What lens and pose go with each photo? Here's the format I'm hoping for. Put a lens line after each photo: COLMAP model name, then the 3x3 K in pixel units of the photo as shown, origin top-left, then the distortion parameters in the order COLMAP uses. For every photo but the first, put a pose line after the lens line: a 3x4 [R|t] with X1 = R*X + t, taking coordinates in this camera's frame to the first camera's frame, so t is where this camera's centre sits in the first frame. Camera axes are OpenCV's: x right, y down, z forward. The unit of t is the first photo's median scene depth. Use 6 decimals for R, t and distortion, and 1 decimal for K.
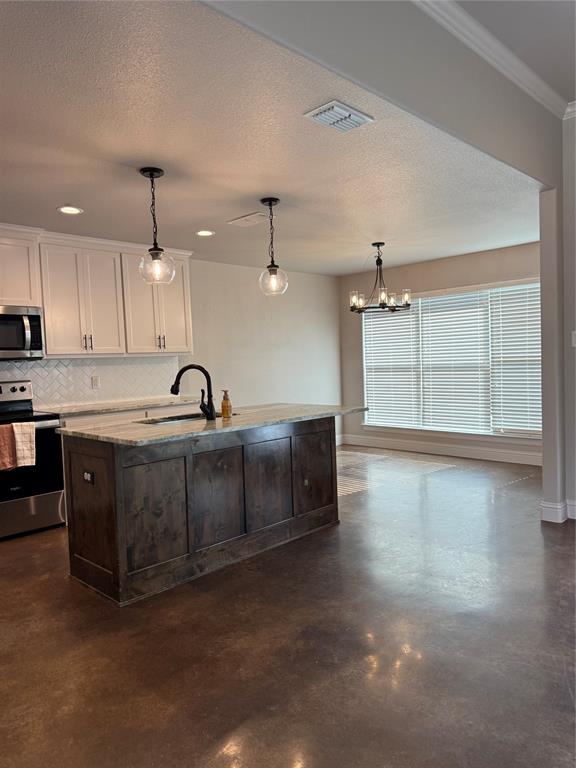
lens RADIAL K [[542.8, 0, 288.0], [0, 542.8, 384.0], [0, 0, 1]] dist [0.071085, -0.079831]
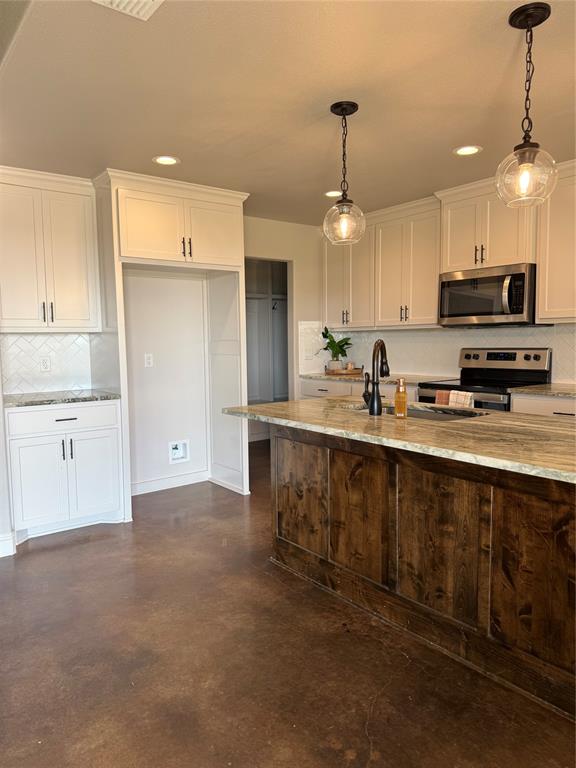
lens RADIAL K [[537.3, 0, 289.0], [0, 537.3, 388.2], [0, 0, 1]] dist [0.147502, -0.225381]
pose [[-0.129294, 0.128191, -0.983285, 0.474895], [-0.025214, 0.990863, 0.132494, -0.052386], [0.991286, 0.041923, -0.124881, 0.770795]]
